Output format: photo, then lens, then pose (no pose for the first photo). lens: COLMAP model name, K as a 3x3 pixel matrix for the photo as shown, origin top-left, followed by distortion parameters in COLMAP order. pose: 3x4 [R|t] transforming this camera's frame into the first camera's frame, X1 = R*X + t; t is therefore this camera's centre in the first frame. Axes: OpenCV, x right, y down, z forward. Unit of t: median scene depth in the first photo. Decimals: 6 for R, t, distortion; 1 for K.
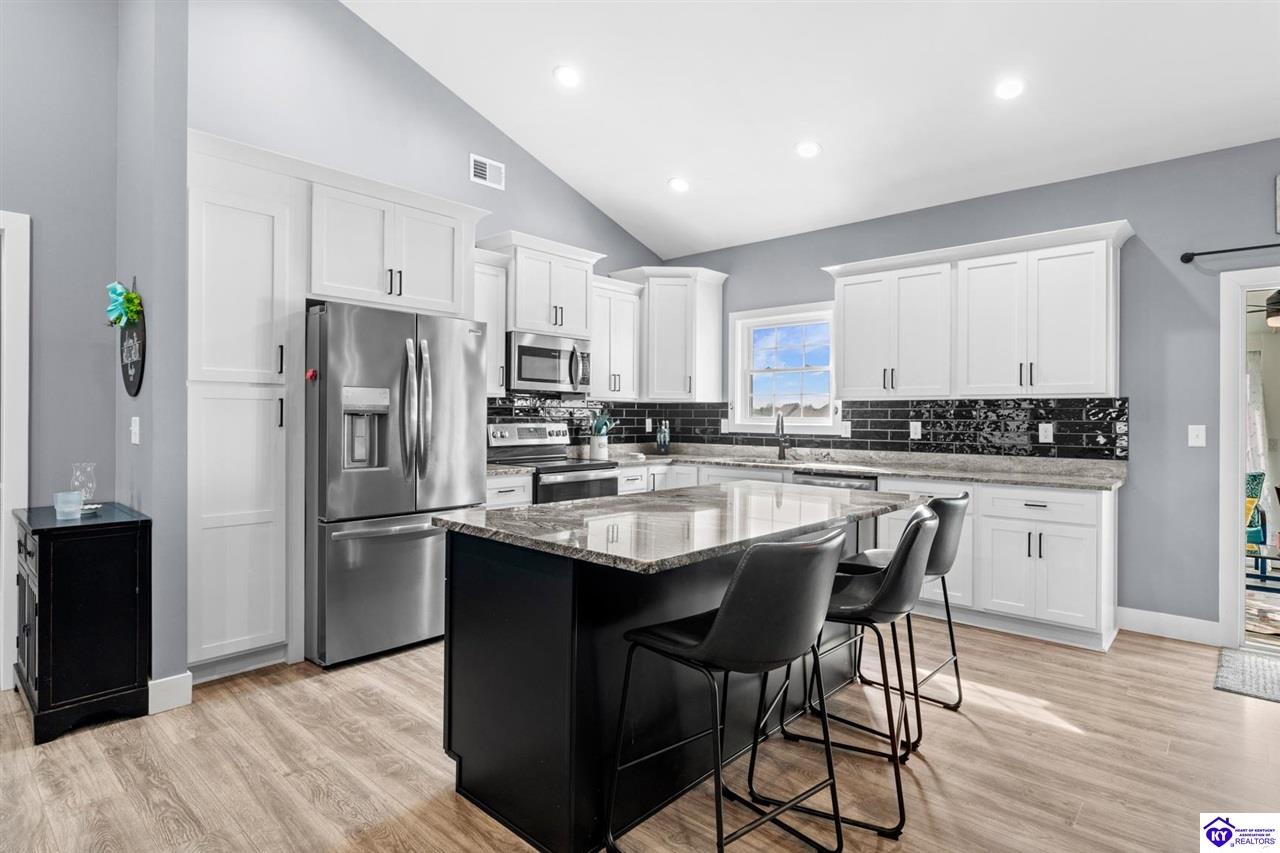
lens RADIAL K [[660.2, 0, 641.4], [0, 660.2, 414.9], [0, 0, 1]] dist [0.001450, 0.000527]
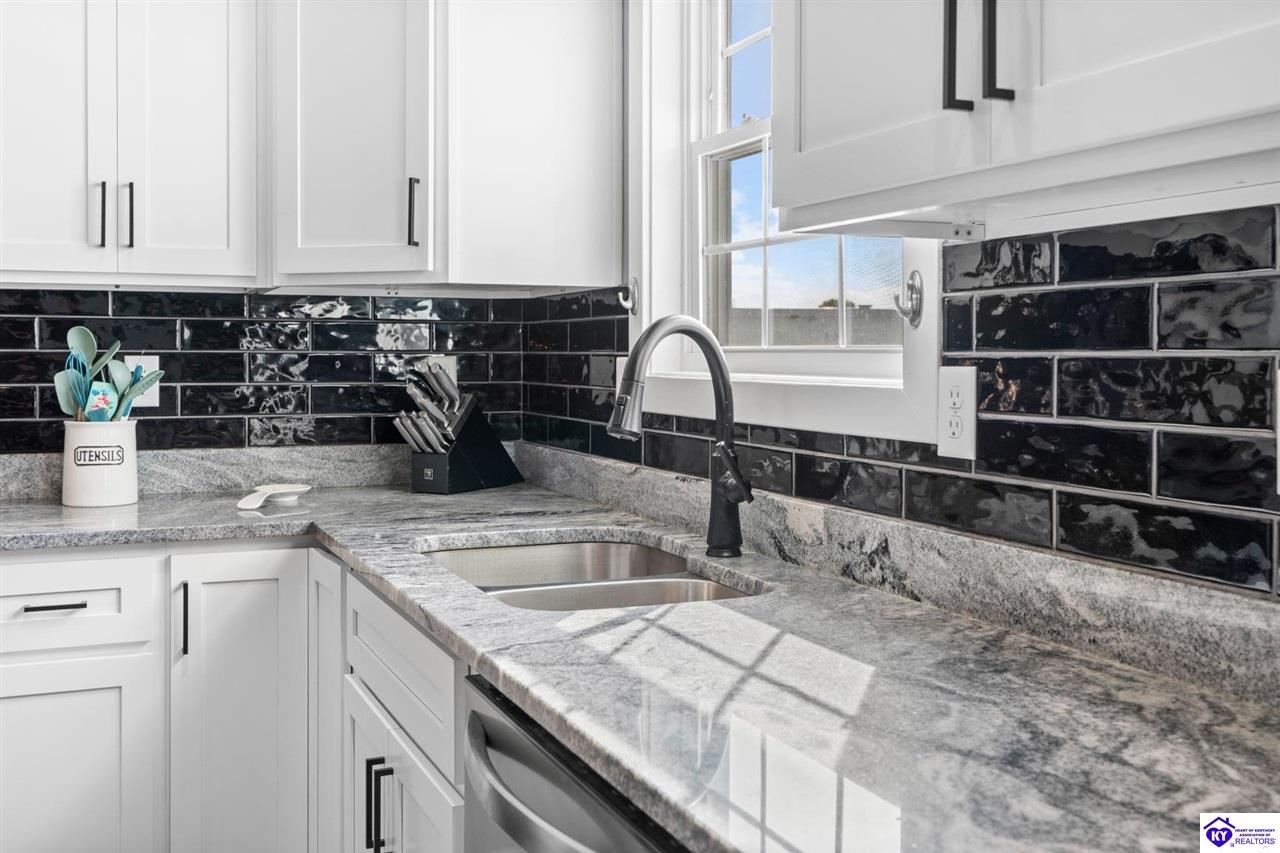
lens RADIAL K [[1266.1, 0, 638.9], [0, 1266.1, 425.5], [0, 0, 1]] dist [0.003170, 0.000159]
pose [[0.908731, 0.021920, -0.416806, 0.441733], [-0.001782, 0.998815, 0.048644, 0.011388], [0.417378, -0.043461, 0.907693, 0.794742]]
